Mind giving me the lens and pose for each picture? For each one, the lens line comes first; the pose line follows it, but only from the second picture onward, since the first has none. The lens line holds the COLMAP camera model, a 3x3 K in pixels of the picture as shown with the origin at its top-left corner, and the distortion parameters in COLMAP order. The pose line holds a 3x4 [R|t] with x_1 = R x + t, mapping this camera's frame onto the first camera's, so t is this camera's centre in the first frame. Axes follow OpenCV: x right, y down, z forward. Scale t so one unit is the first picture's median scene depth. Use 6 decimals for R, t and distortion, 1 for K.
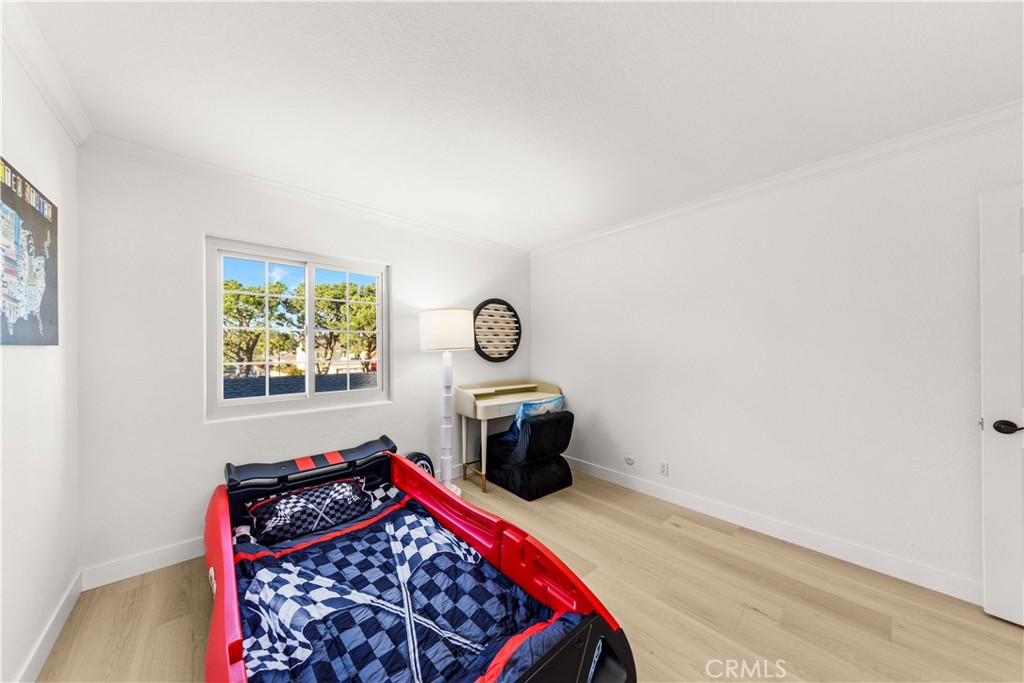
lens RADIAL K [[334.5, 0, 510.1], [0, 334.5, 344.6], [0, 0, 1]] dist [0.001328, -0.000092]
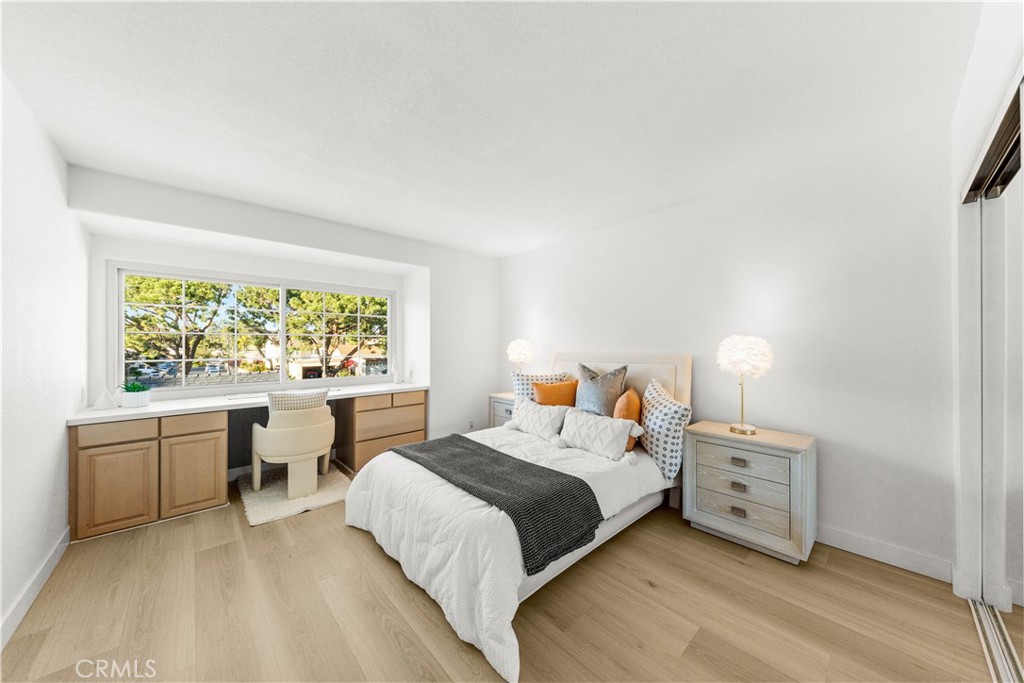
lens RADIAL K [[355.8, 0, 510.8], [0, 355.8, 344.1], [0, 0, 1]] dist [0.000172, -0.000326]
pose [[0.999955, -0.000315, 0.009518, 1.365032], [0.000262, 0.999985, 0.005552, 0.019813], [-0.009519, -0.005549, 0.999939, 0.797574]]
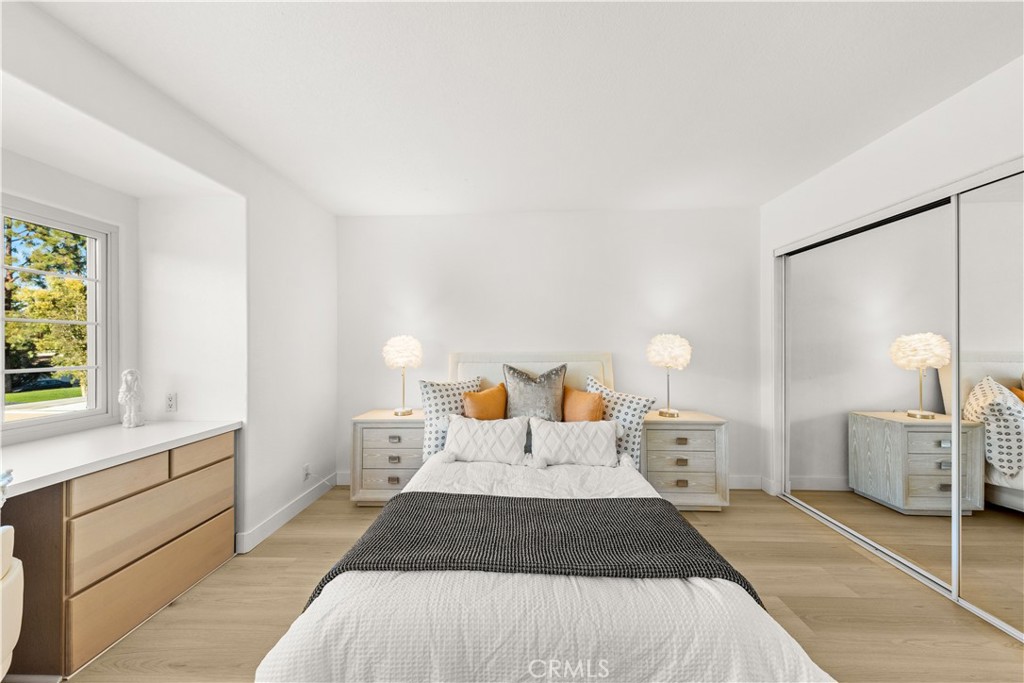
lens RADIAL K [[352.5, 0, 515.5], [0, 352.5, 341.3], [0, 0, 1]] dist [0.000332, -0.000080]
pose [[0.689289, -0.004221, 0.724474, 0.808337], [0.001327, 0.999989, 0.004563, 0.020856], [-0.724485, -0.002184, 0.689287, 1.366787]]
